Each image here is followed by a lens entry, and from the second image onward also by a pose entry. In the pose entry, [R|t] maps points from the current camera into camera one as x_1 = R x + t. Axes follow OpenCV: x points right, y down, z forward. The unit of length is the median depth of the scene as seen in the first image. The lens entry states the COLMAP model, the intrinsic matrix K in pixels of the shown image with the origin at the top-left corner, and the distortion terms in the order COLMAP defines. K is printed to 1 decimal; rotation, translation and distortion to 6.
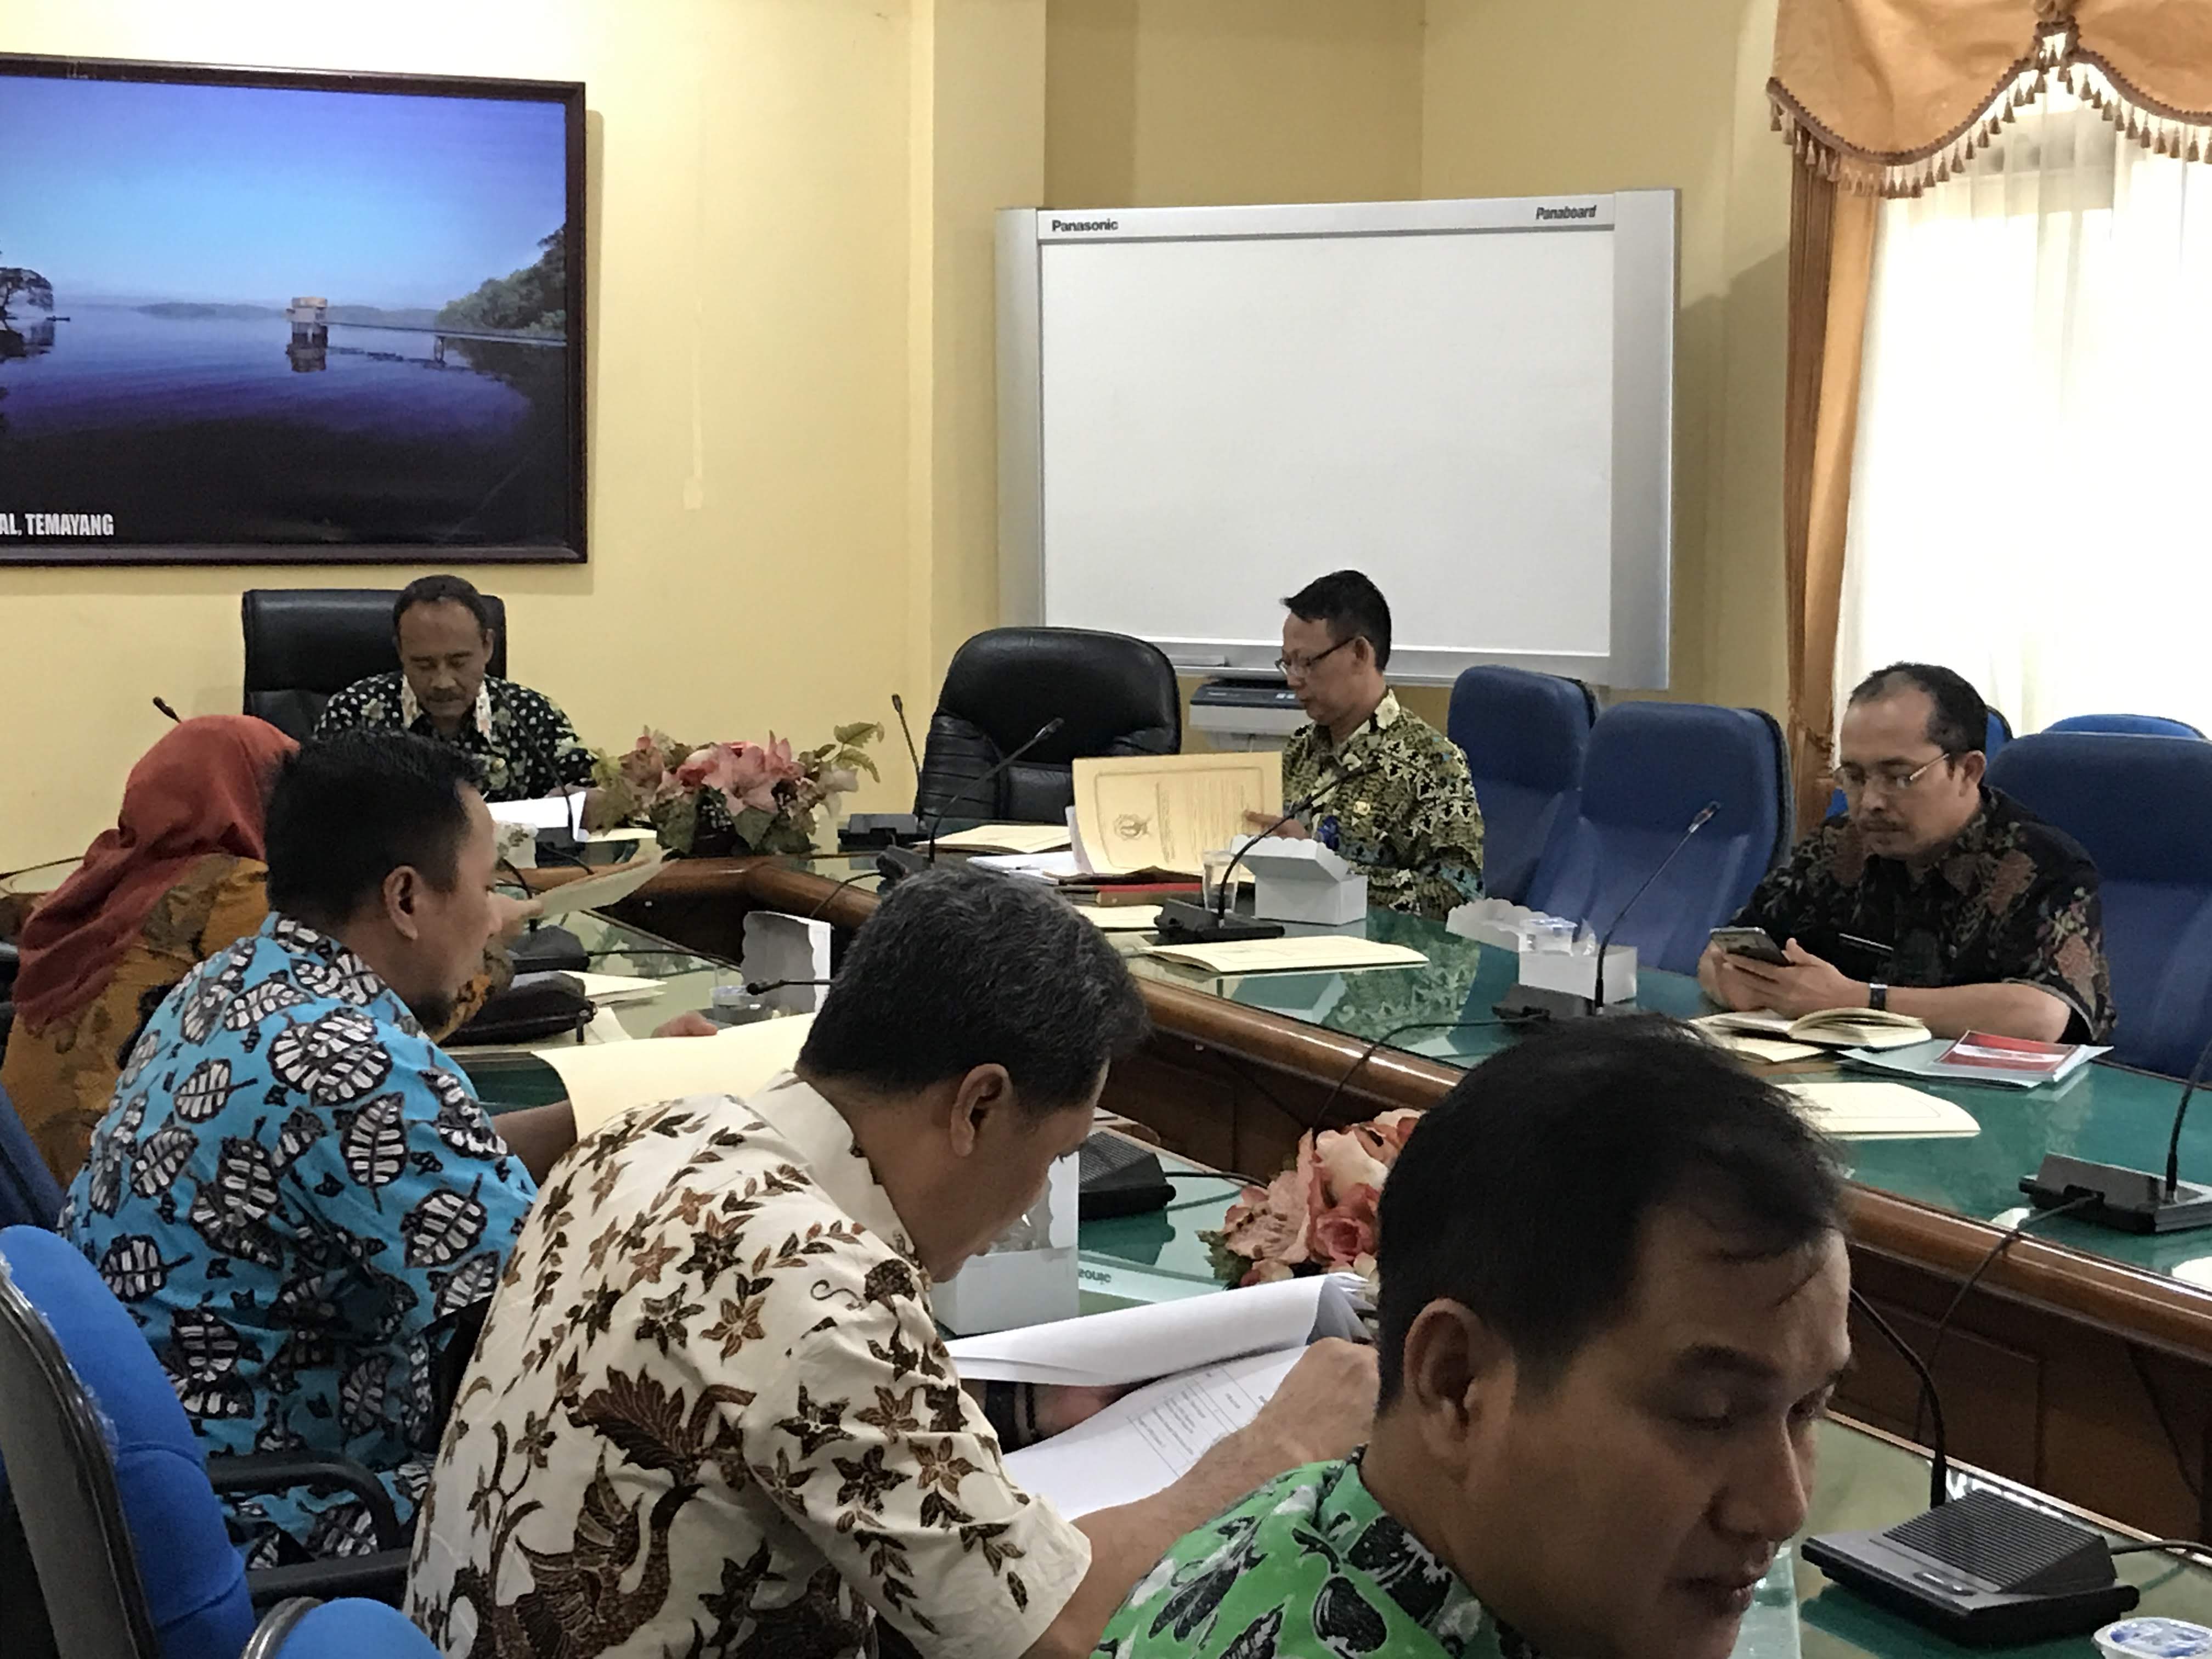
lens RADIAL K [[3631.2, 0, 1116.1], [0, 3631.2, 835.7], [0, 0, 1]] dist [-0.010517, 0.000000]
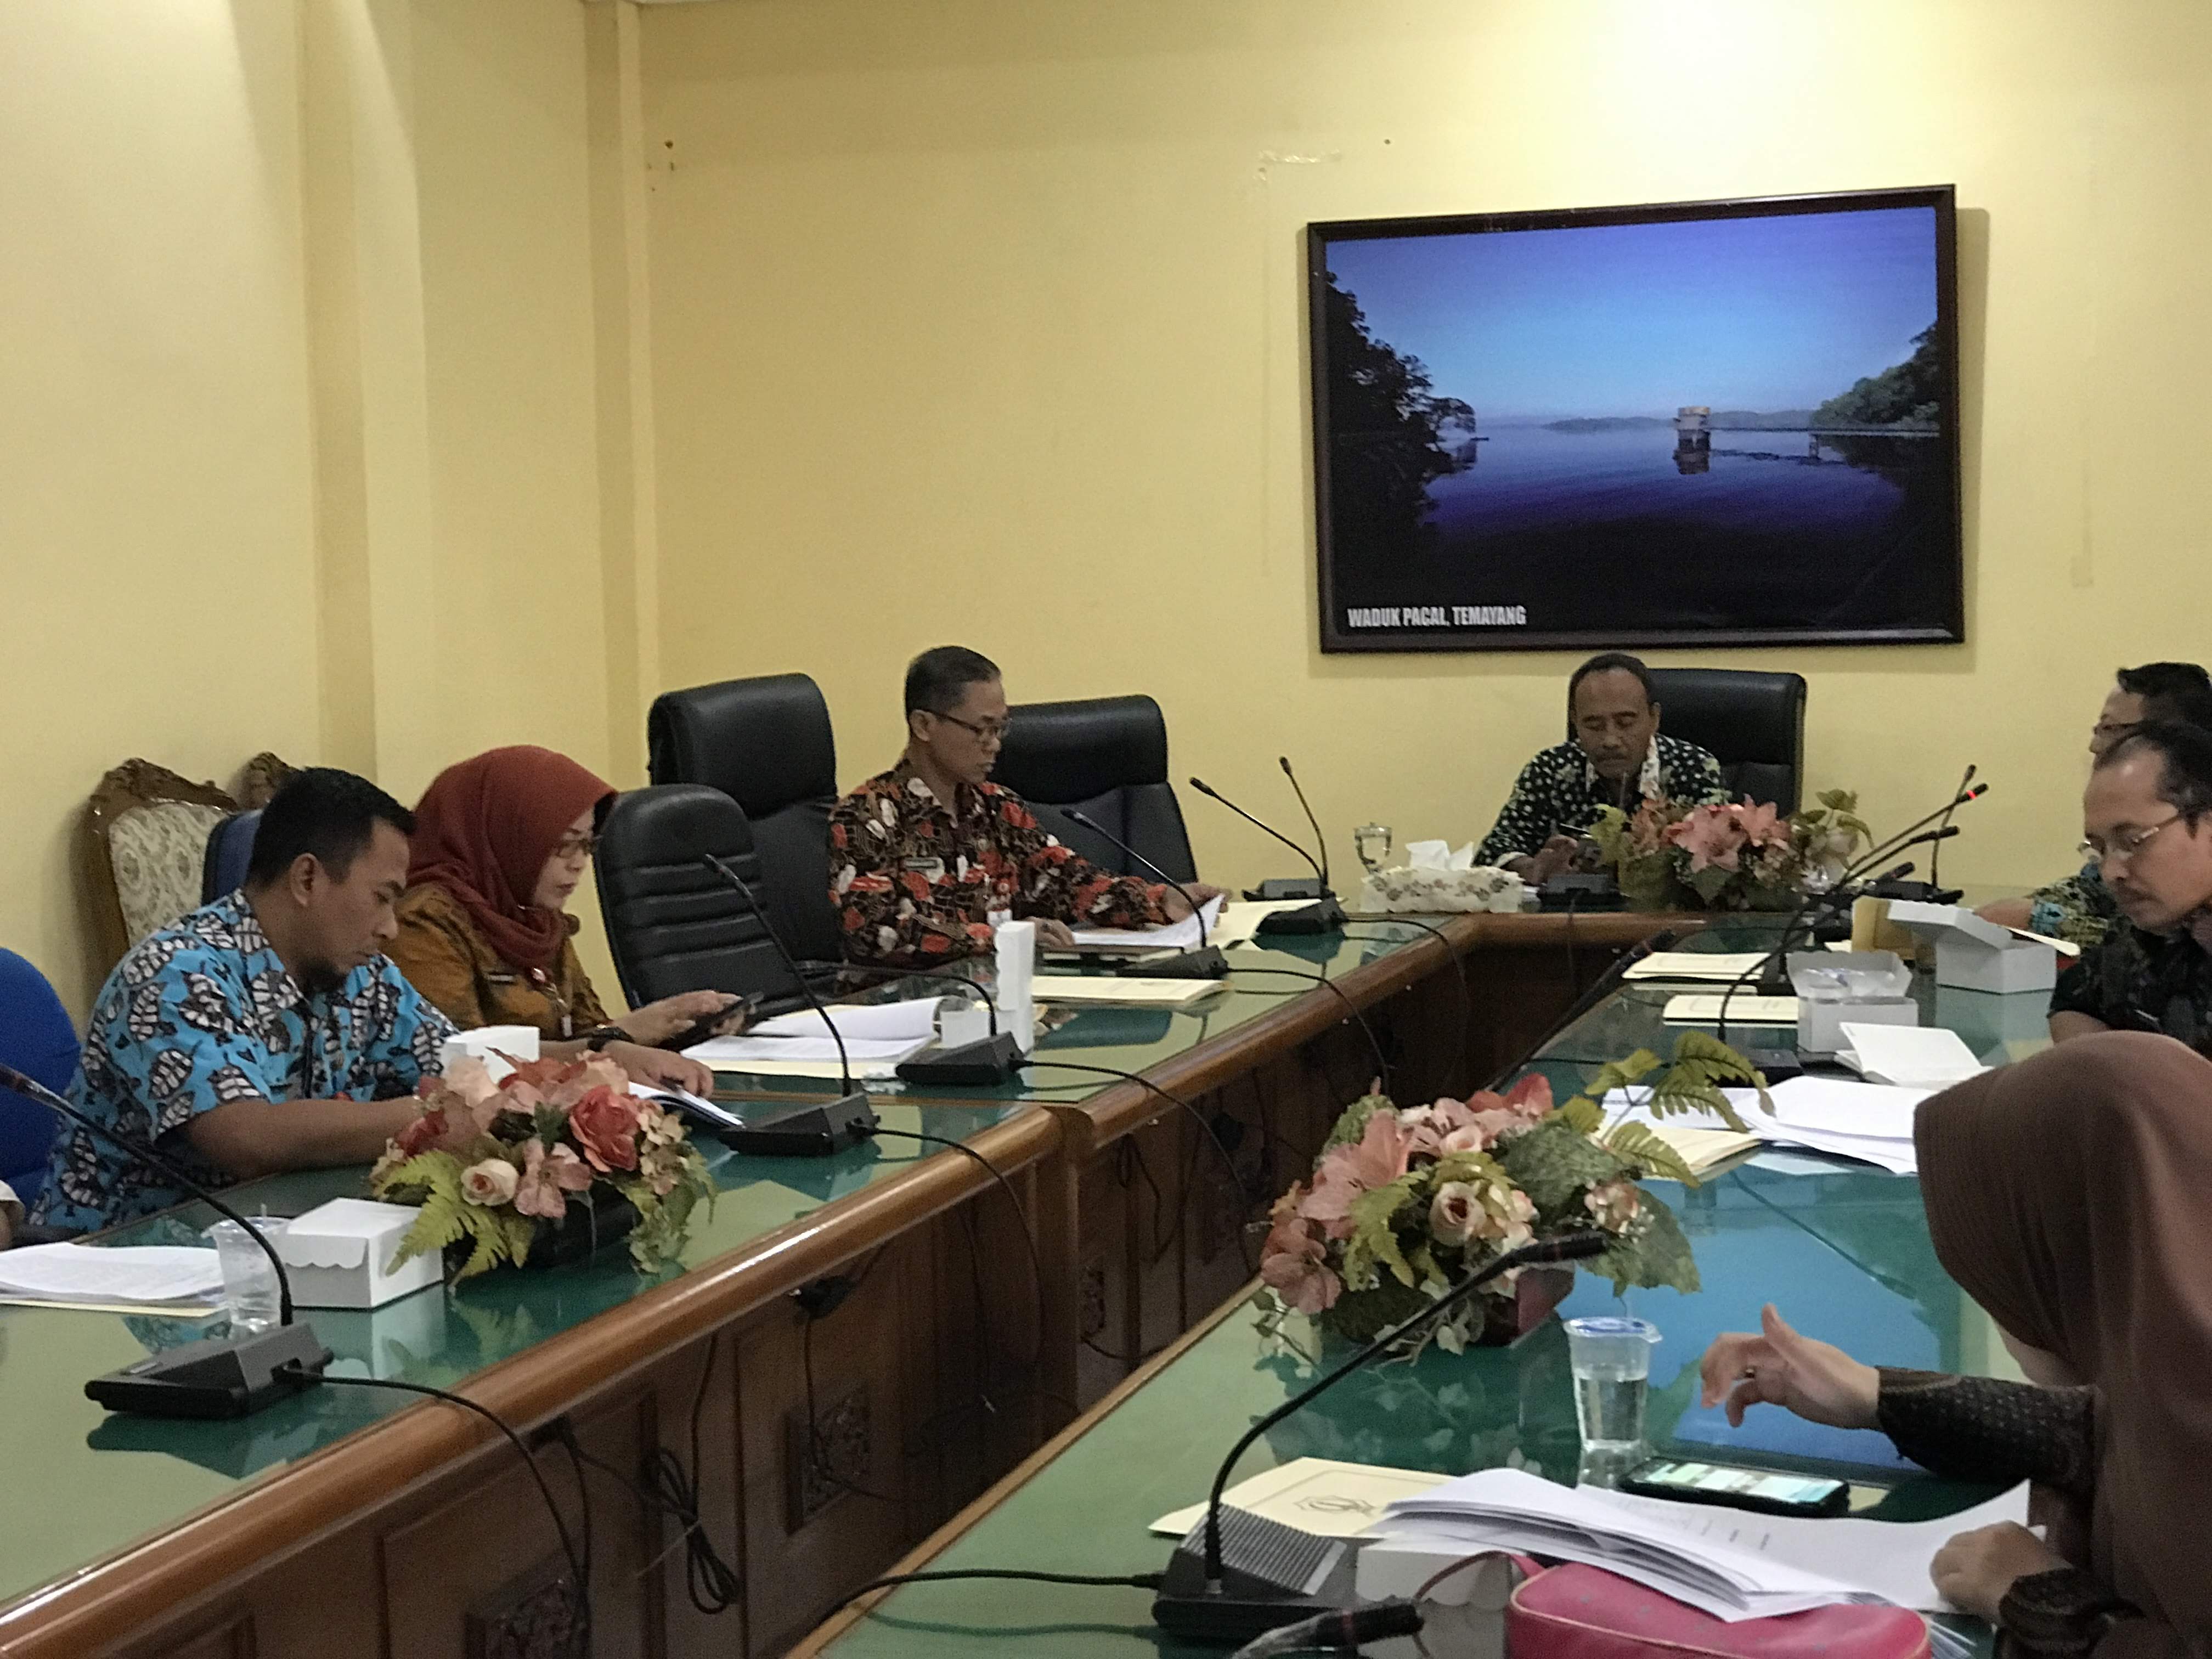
lens RADIAL K [[3631.2, 0, 1042.7], [0, 3631.2, 844.1], [0, 0, 1]] dist [-0.010517, 0.000000]
pose [[0.715327, 0.023085, -0.698409, 0.410735], [-0.040399, 0.999149, -0.008351, 0.002276], [0.697621, 0.034189, 0.715651, 0.073966]]
